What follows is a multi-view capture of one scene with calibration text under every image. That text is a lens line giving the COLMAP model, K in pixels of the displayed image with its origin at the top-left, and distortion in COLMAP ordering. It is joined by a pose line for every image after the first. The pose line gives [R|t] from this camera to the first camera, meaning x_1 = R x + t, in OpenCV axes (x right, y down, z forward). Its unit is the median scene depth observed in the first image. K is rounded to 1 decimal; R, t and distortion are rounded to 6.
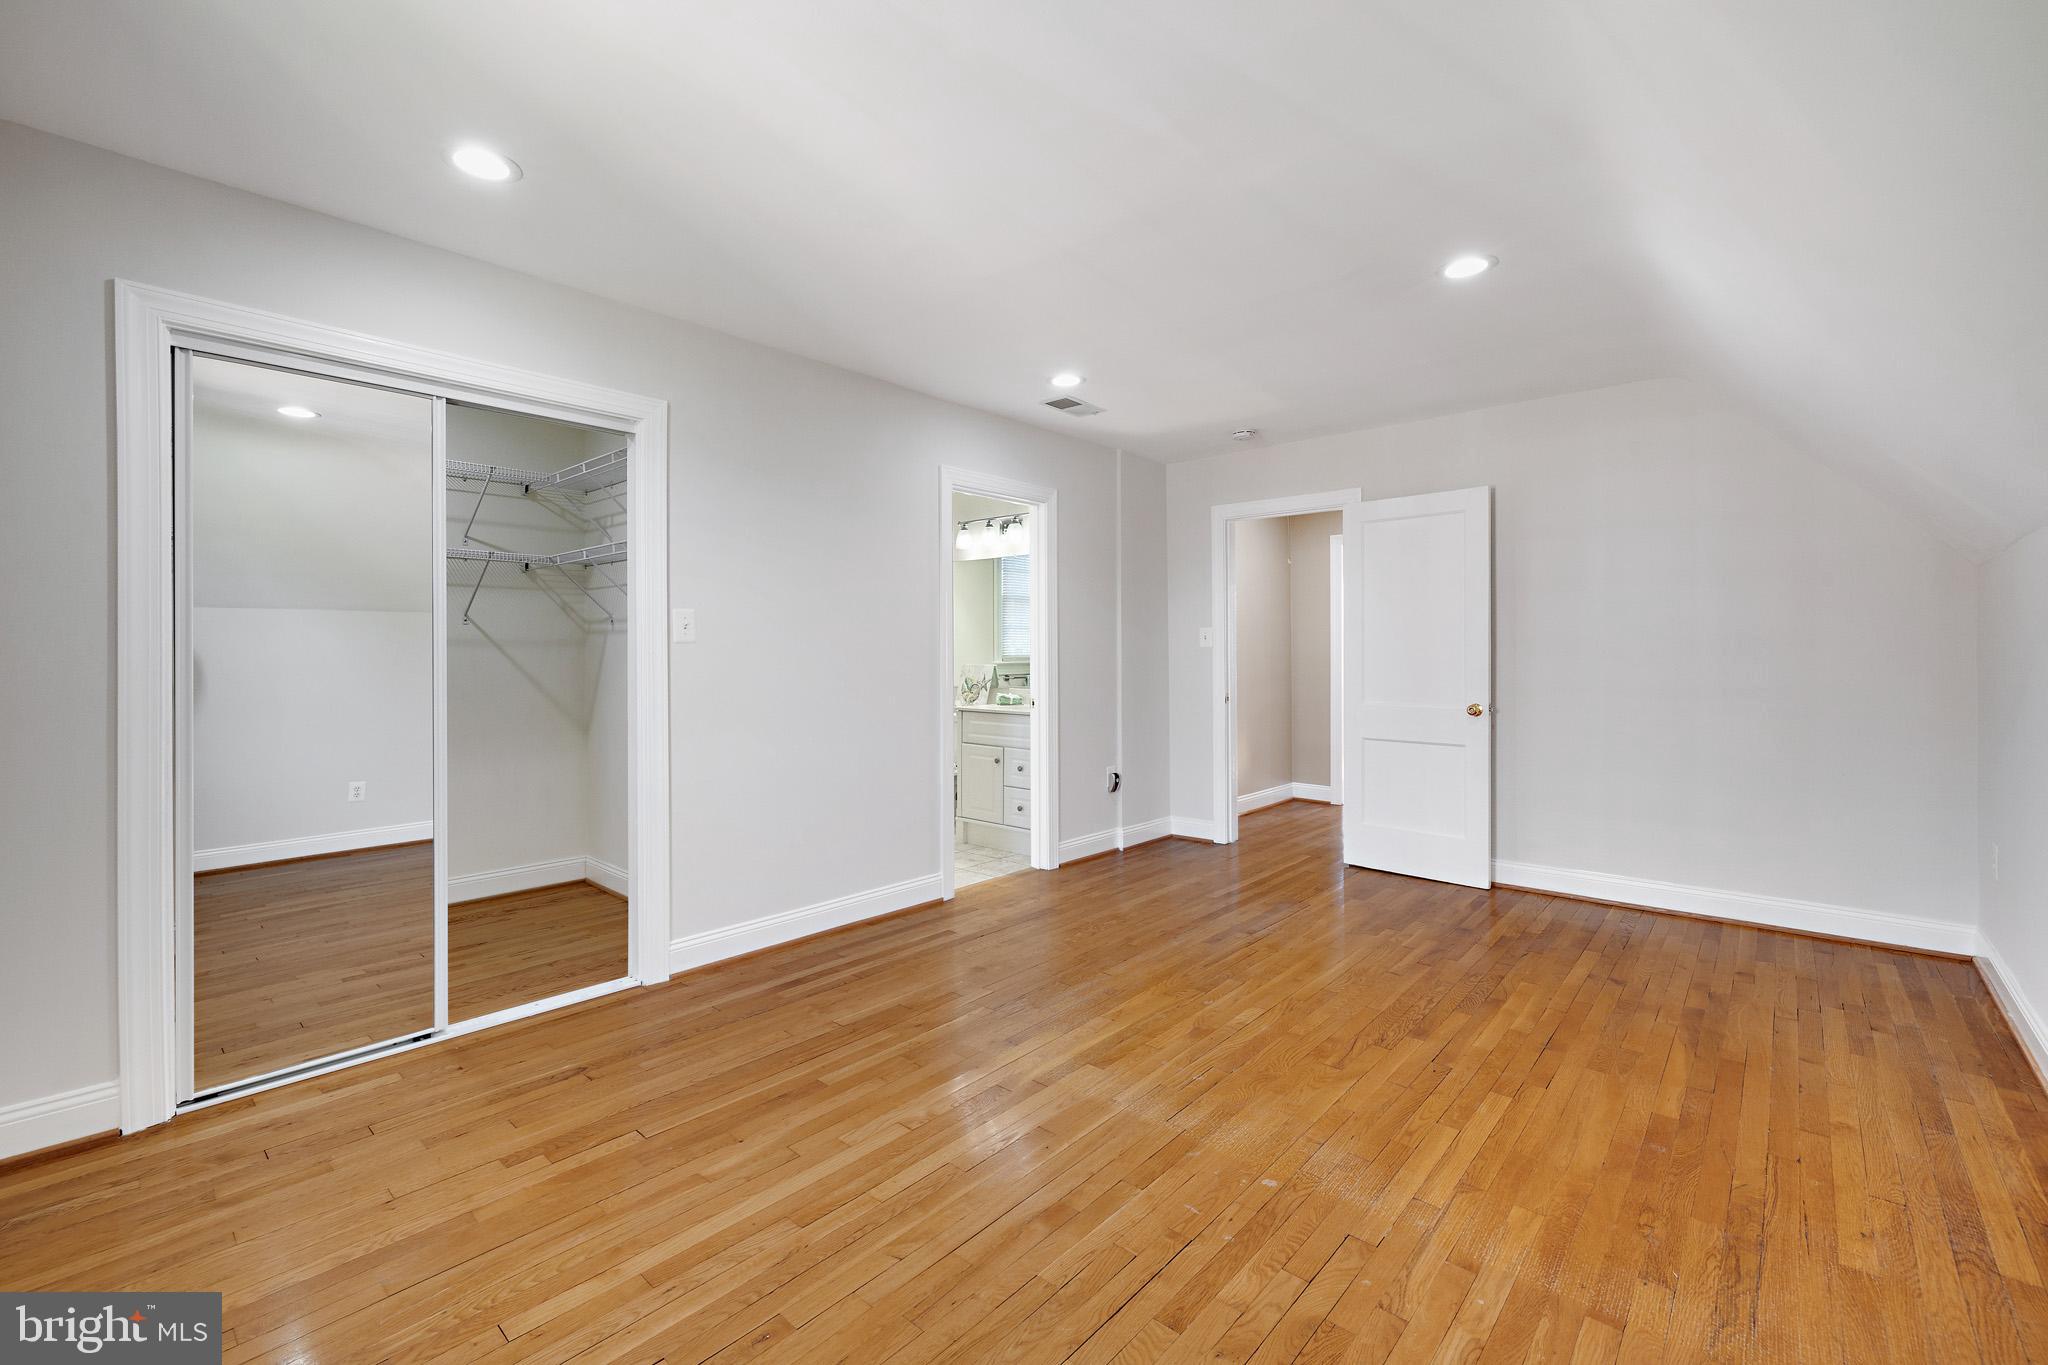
lens RADIAL K [[867.3, 0, 1020.4], [0, 867.3, 665.6], [0, 0, 1]] dist [0.001641, -0.000285]
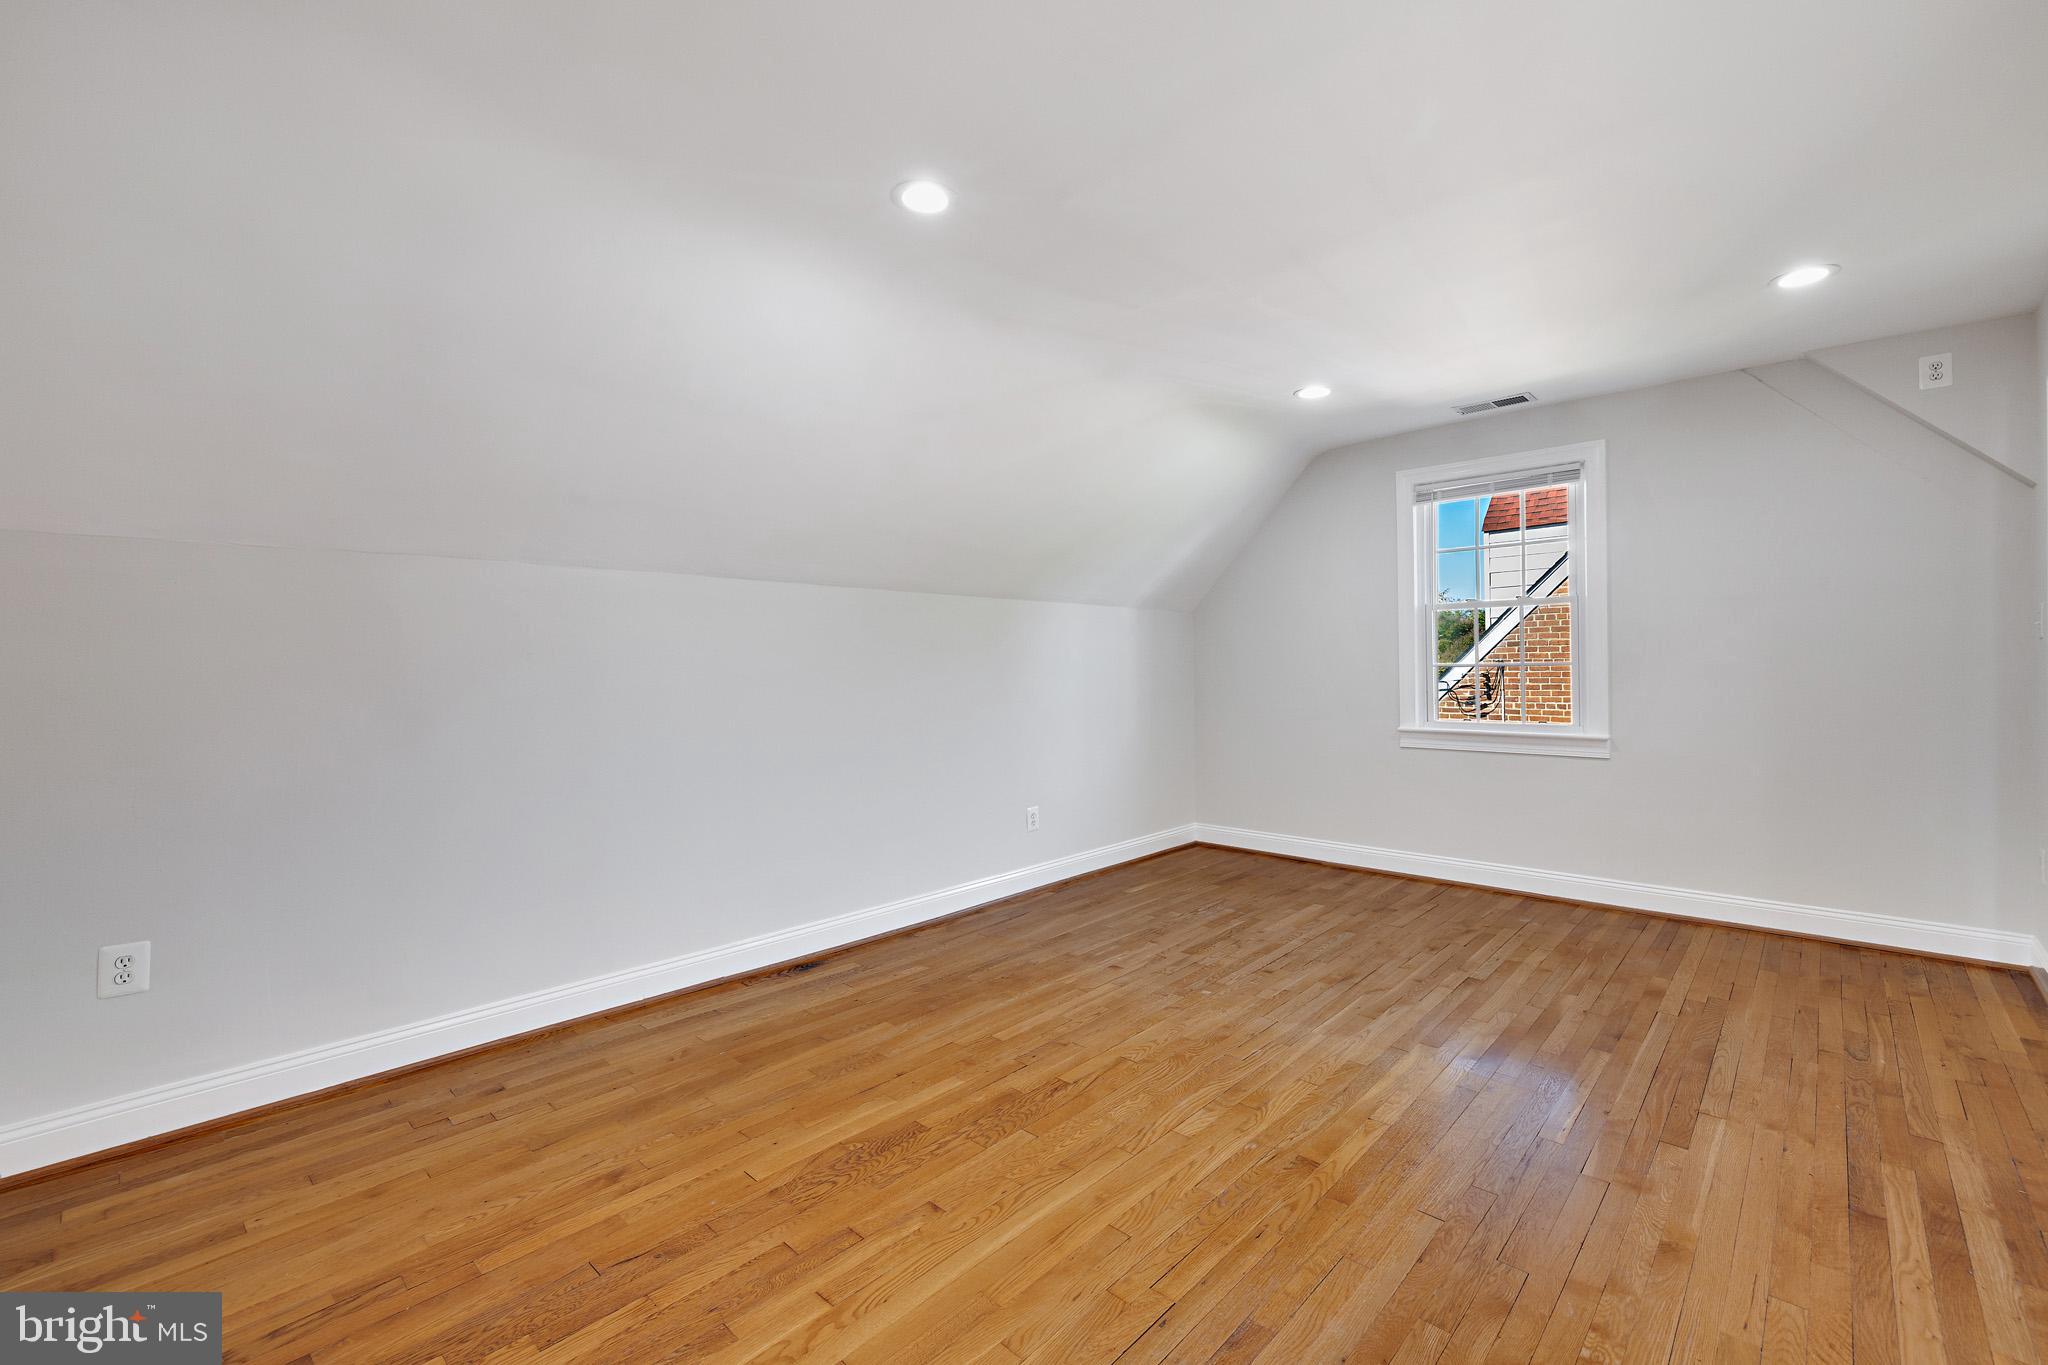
lens RADIAL K [[867.3, 0, 1021.4], [0, 867.3, 675.0], [0, 0, 1]] dist [0.001641, -0.000285]
pose [[-0.999653, 0.011206, 0.023860, 0.442450], [0.011594, 0.999802, 0.016193, -0.017623], [-0.023673, 0.016464, -0.999584, 1.973432]]
